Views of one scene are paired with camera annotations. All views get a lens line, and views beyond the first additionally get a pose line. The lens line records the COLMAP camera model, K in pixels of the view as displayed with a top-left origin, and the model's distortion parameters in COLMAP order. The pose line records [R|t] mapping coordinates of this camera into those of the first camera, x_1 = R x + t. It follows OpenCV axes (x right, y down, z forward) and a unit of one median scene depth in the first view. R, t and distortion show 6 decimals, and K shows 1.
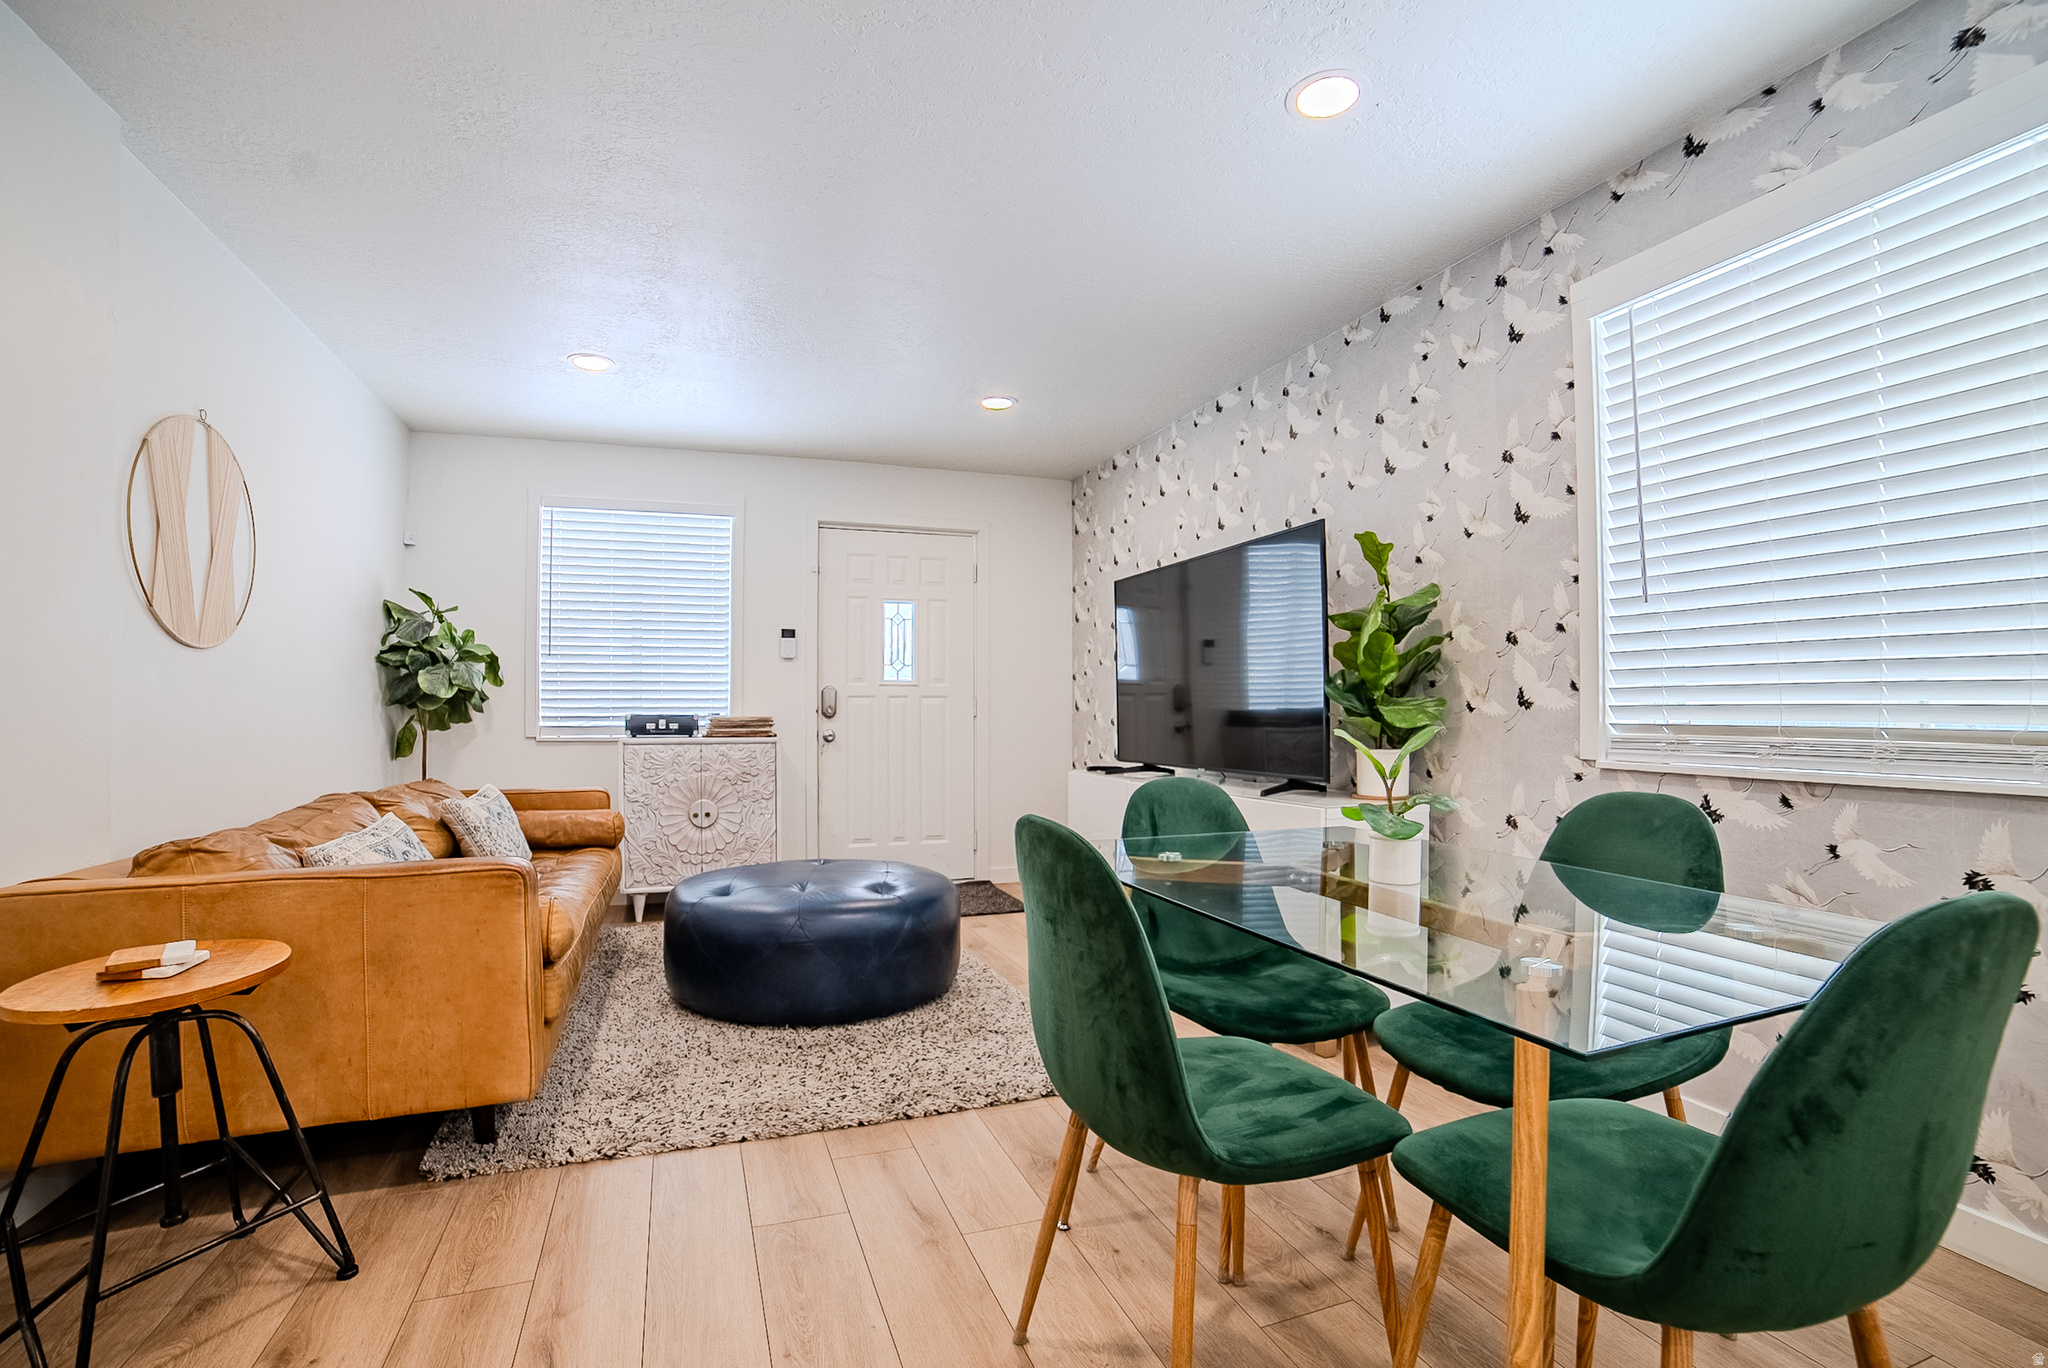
lens RADIAL K [[924.4, 0, 1022.0], [0, 924.4, 706.5], [0, 0, 1]] dist [-0.123134, 0.047629]
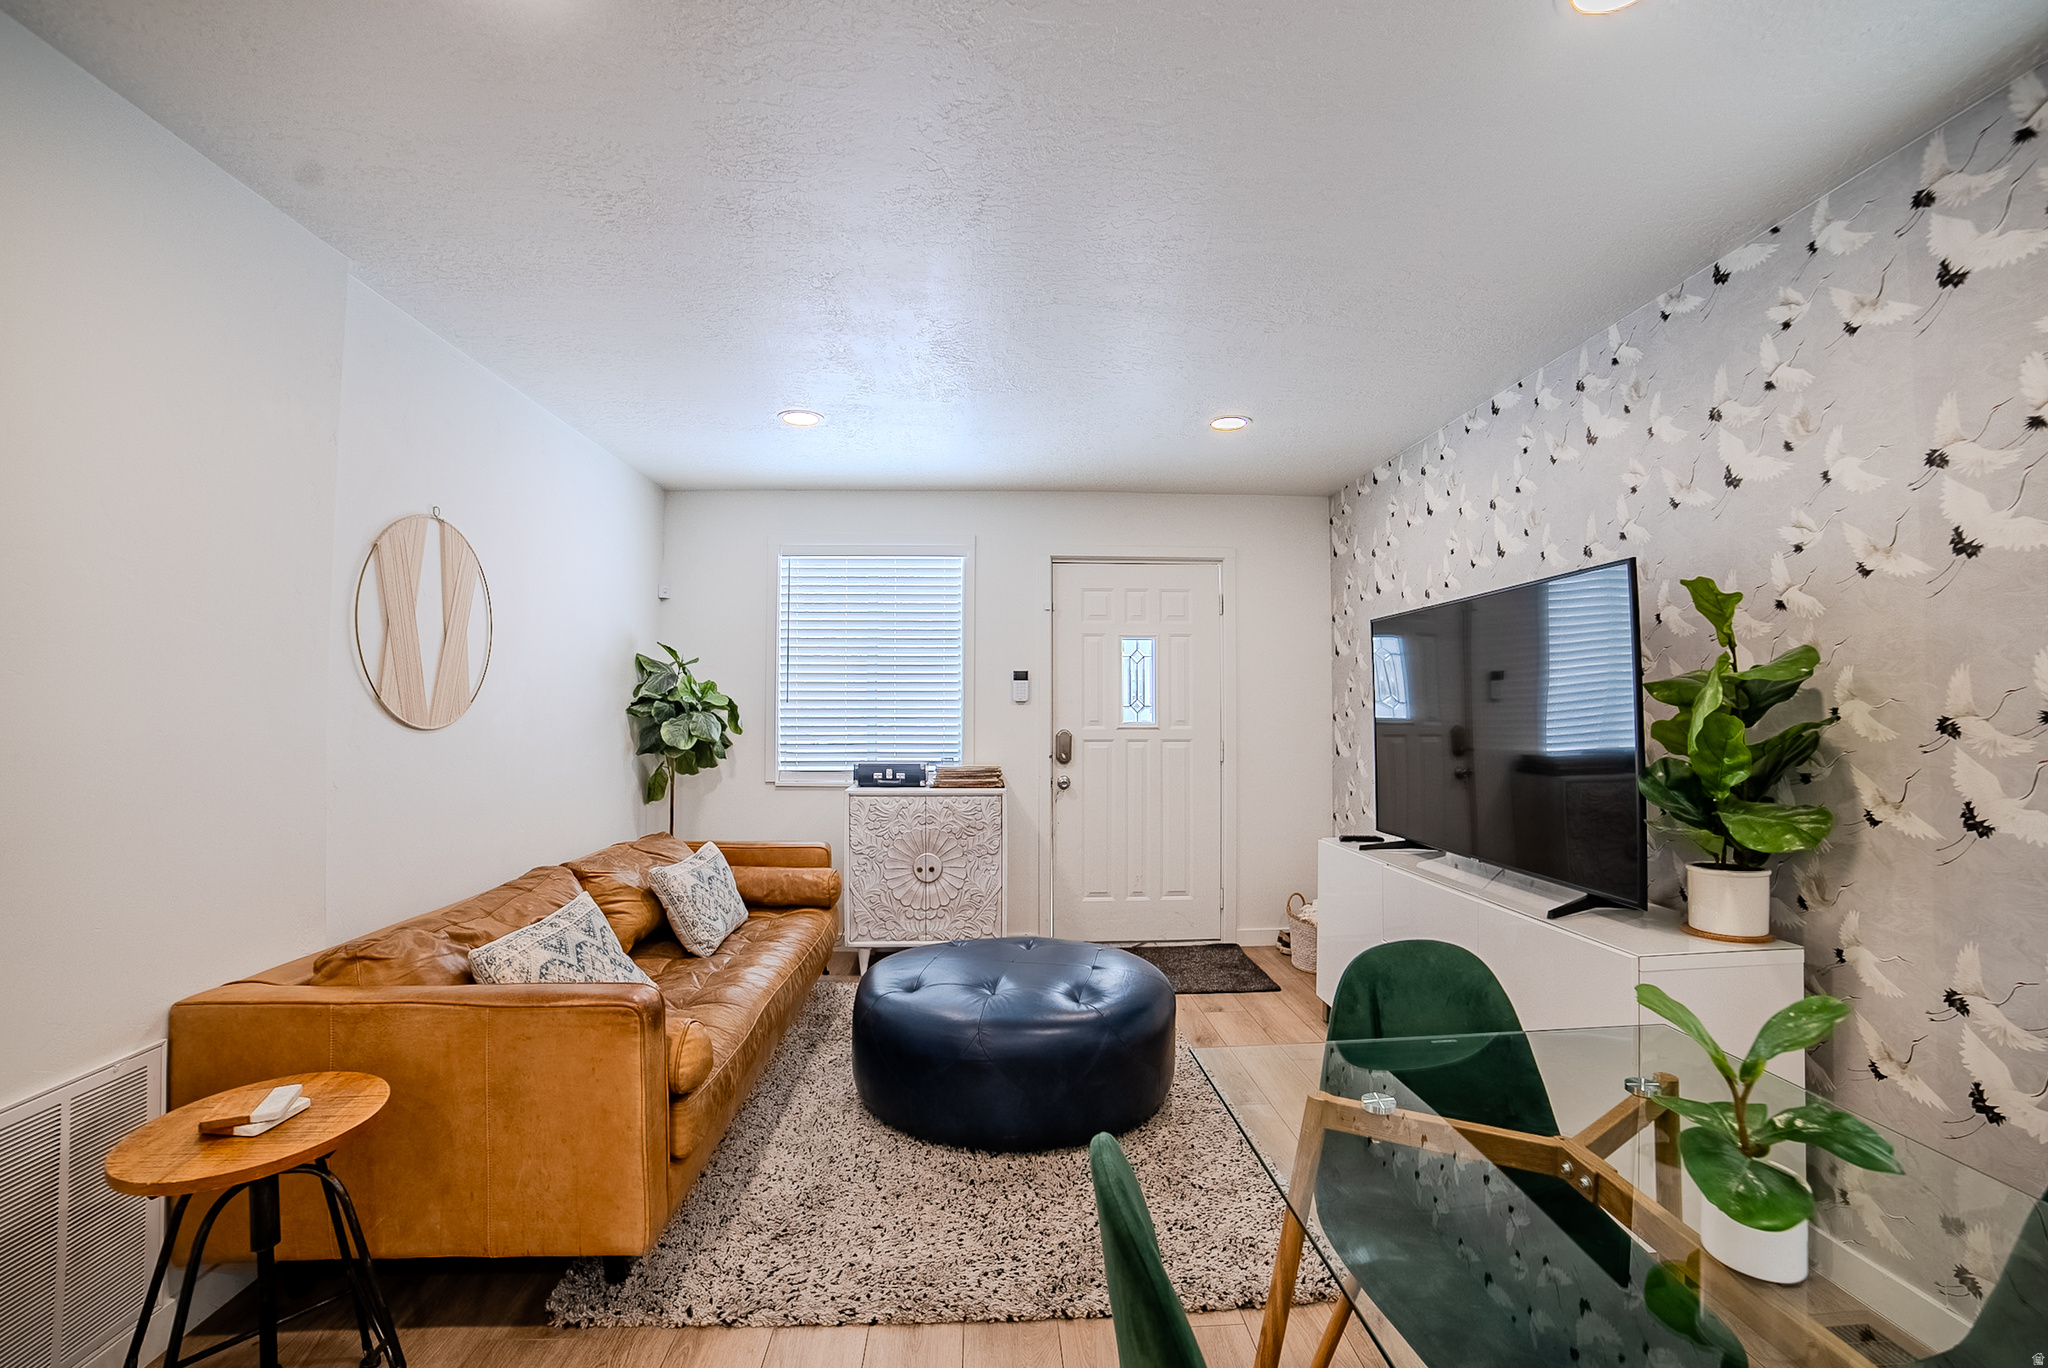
lens RADIAL K [[909.6, 0, 1028.5], [0, 909.6, 678.2], [0, 0, 1]] dist [-0.119368, 0.044740]
pose [[0.954102, -0.010849, -0.299285, 0.064782], [0.002329, 0.999582, -0.028810, -0.085313], [0.299472, 0.026791, 0.953729, 0.164729]]
